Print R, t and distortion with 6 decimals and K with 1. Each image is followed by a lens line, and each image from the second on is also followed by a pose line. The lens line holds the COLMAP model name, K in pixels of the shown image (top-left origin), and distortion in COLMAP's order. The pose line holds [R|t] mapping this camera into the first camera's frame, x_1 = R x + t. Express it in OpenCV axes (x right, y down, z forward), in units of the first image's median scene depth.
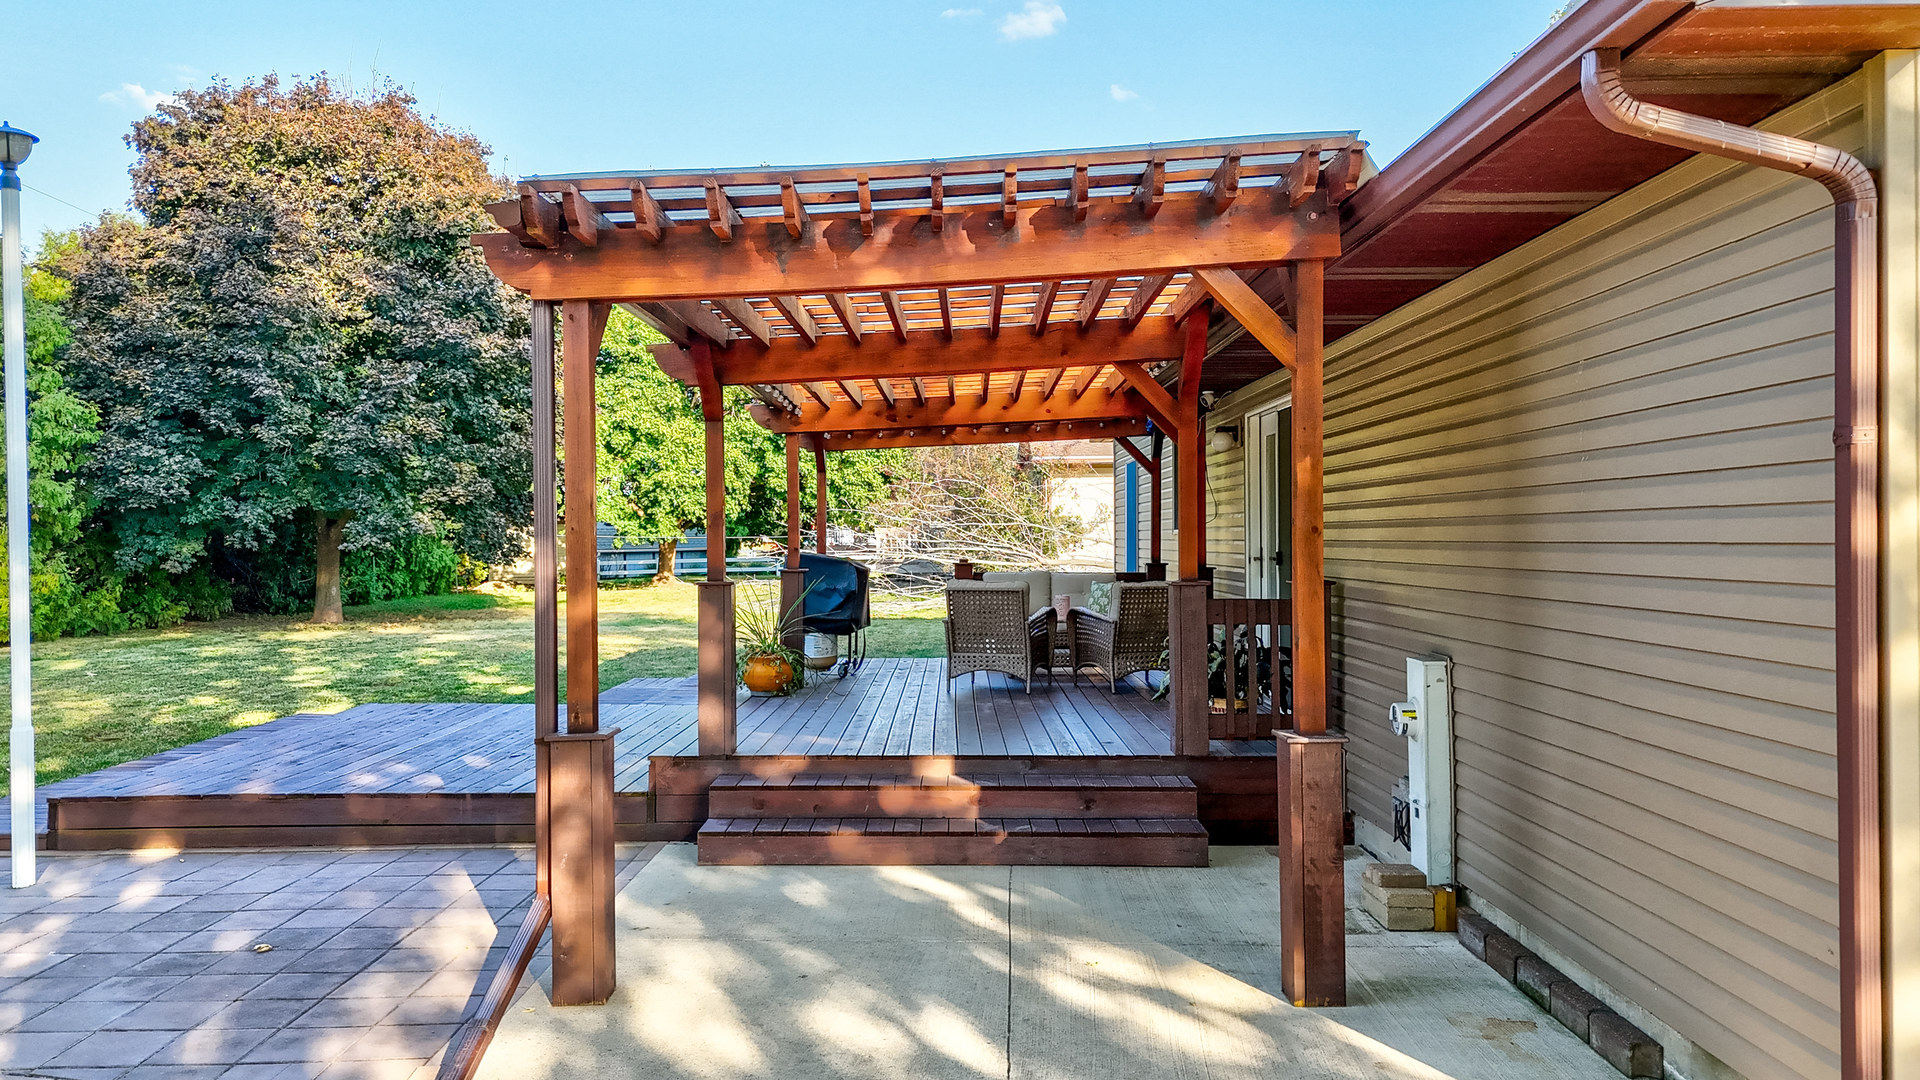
lens RADIAL K [[1417.5, 0, 960.0], [0, 1417.5, 540.0], [0, 0, 1]] dist [0.081089, -0.052574]
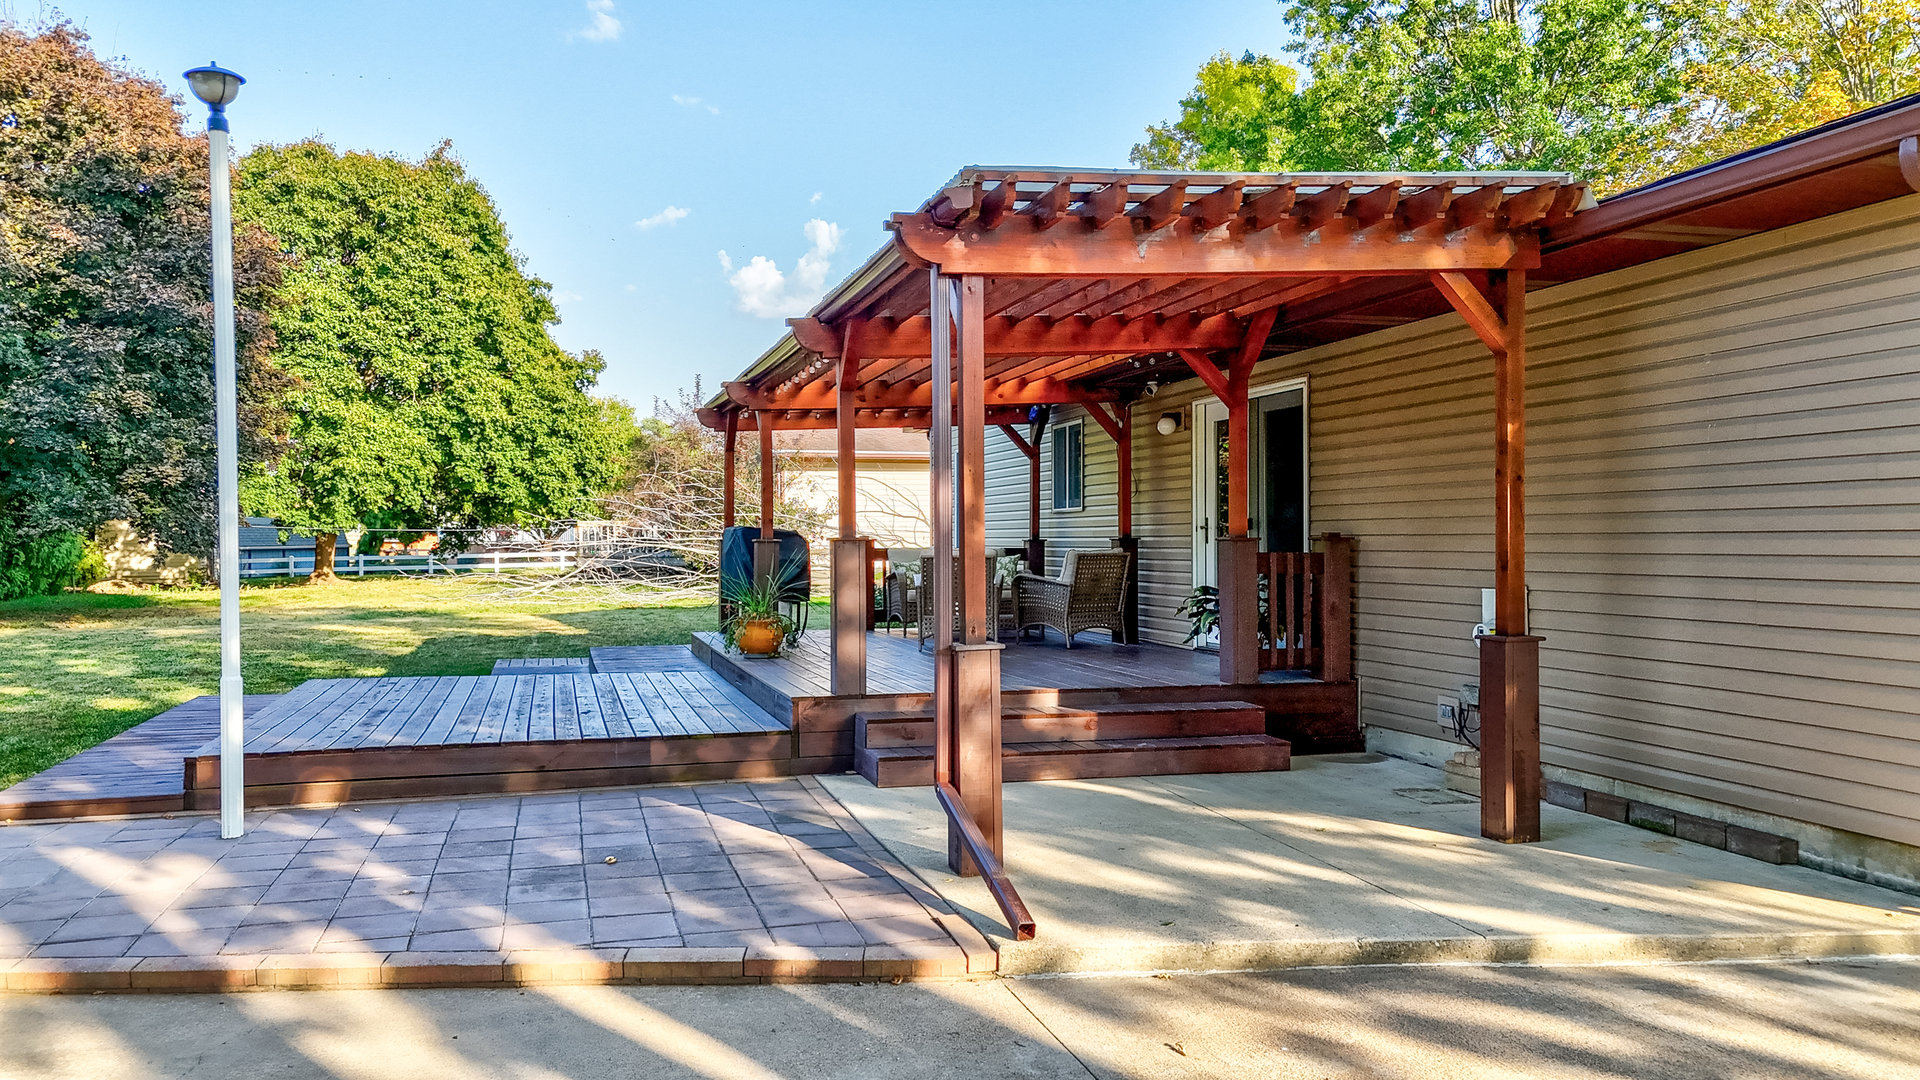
lens RADIAL K [[1417.5, 0, 960.0], [0, 1417.5, 540.0], [0, 0, 1]] dist [0.081089, -0.052574]
pose [[0.962493, 0.001101, 0.271304, -0.260306], [-0.000800, 0.999999, -0.001220, 0.022164], [-0.271305, 0.000957, 0.962493, -0.049828]]
